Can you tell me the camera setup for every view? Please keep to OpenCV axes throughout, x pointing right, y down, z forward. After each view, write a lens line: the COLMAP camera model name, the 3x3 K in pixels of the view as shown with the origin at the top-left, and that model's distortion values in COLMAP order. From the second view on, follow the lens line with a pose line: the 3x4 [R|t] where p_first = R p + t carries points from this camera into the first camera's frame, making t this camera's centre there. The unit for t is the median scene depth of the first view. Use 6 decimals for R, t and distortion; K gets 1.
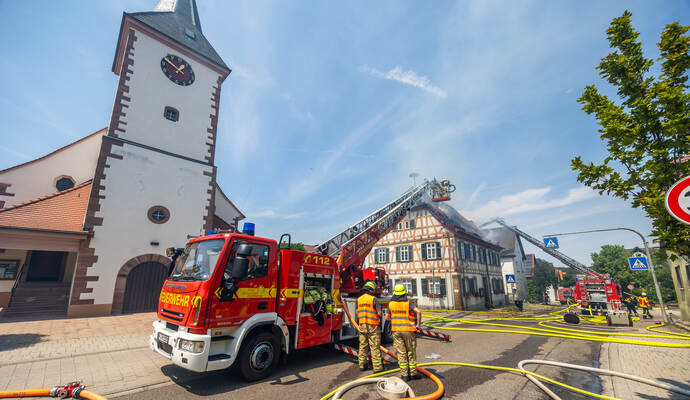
lens RADIAL K [[258.5, 0, 347.7], [0, 258.5, 221.6], [0, 0, 1]] dist [-0.001215, 0.000030]
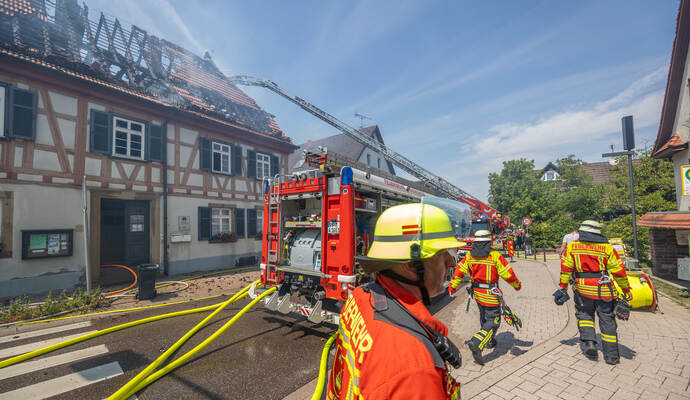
lens RADIAL K [[264.2, 0, 345.4], [0, 264.2, 211.8], [0, 0, 1]] dist [-0.001312, -0.000310]
pose [[0.989461, -0.018962, 0.143550, 0.973128], [-0.006670, 0.984368, 0.175999, 0.211506], [-0.144643, -0.175102, 0.973867, 0.760899]]
